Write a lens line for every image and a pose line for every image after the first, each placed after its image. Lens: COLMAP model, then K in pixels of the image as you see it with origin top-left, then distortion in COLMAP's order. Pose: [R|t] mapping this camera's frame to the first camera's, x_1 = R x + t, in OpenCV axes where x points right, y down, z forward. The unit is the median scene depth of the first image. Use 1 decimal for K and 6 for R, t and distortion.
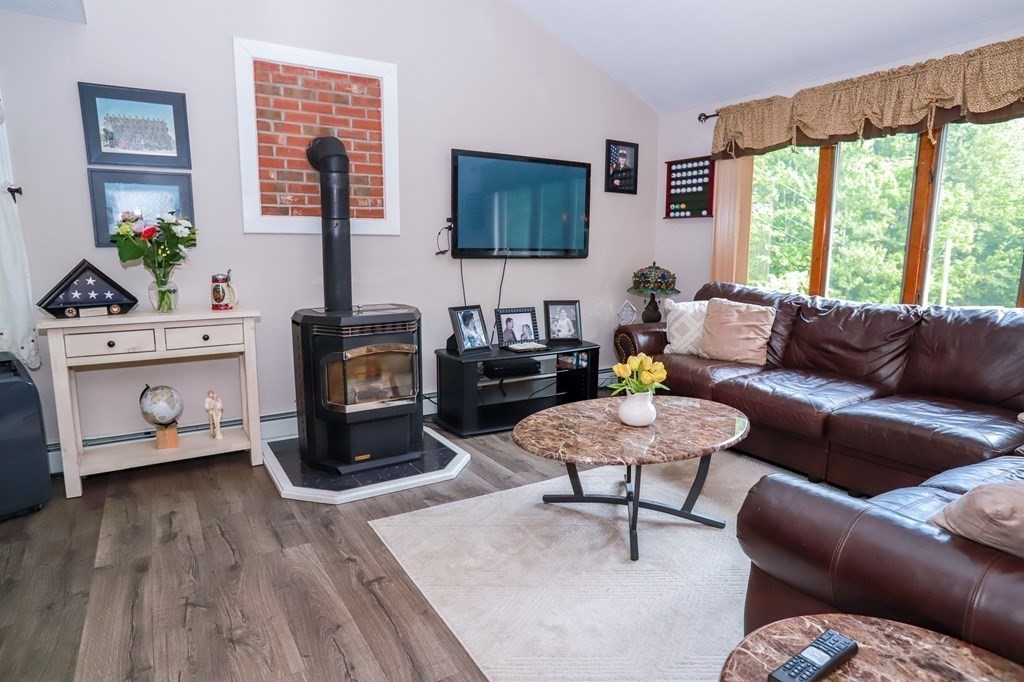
lens RADIAL K [[583.1, 0, 506.2], [0, 583.1, 340.9], [0, 0, 1]] dist [-0.077030, 0.051255]
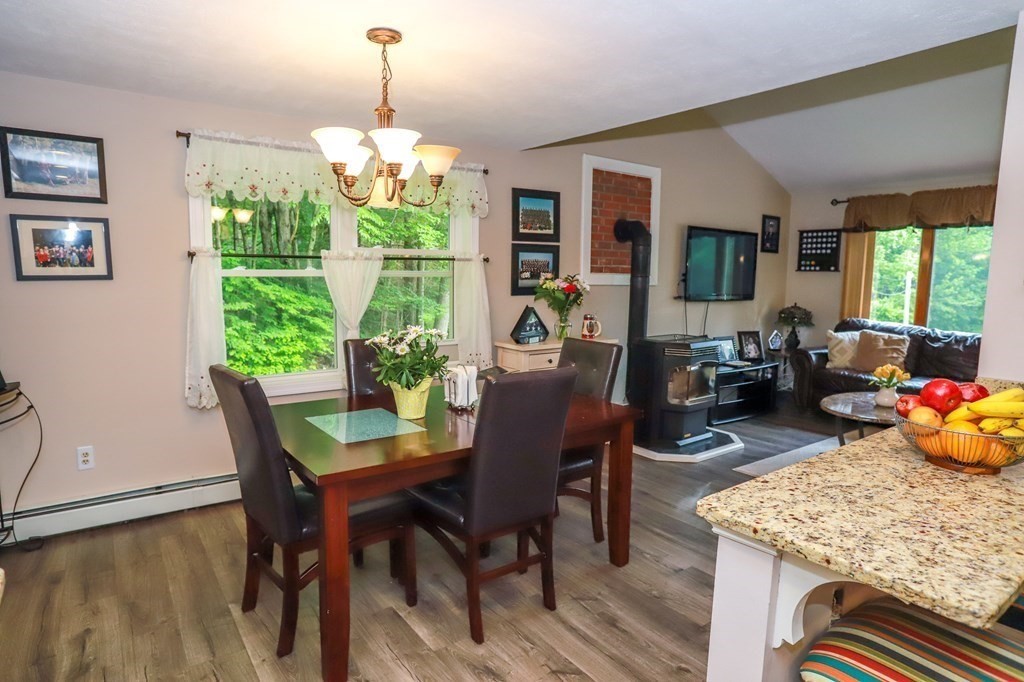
lens RADIAL K [[583.1, 0, 506.2], [0, 583.1, 340.9], [0, 0, 1]] dist [-0.077030, 0.051255]
pose [[0.997420, 0.000261, 0.071781, -0.591336], [0.002641, 0.999183, -0.040332, 0.008798], [-0.071733, 0.040418, 0.996605, -0.348448]]
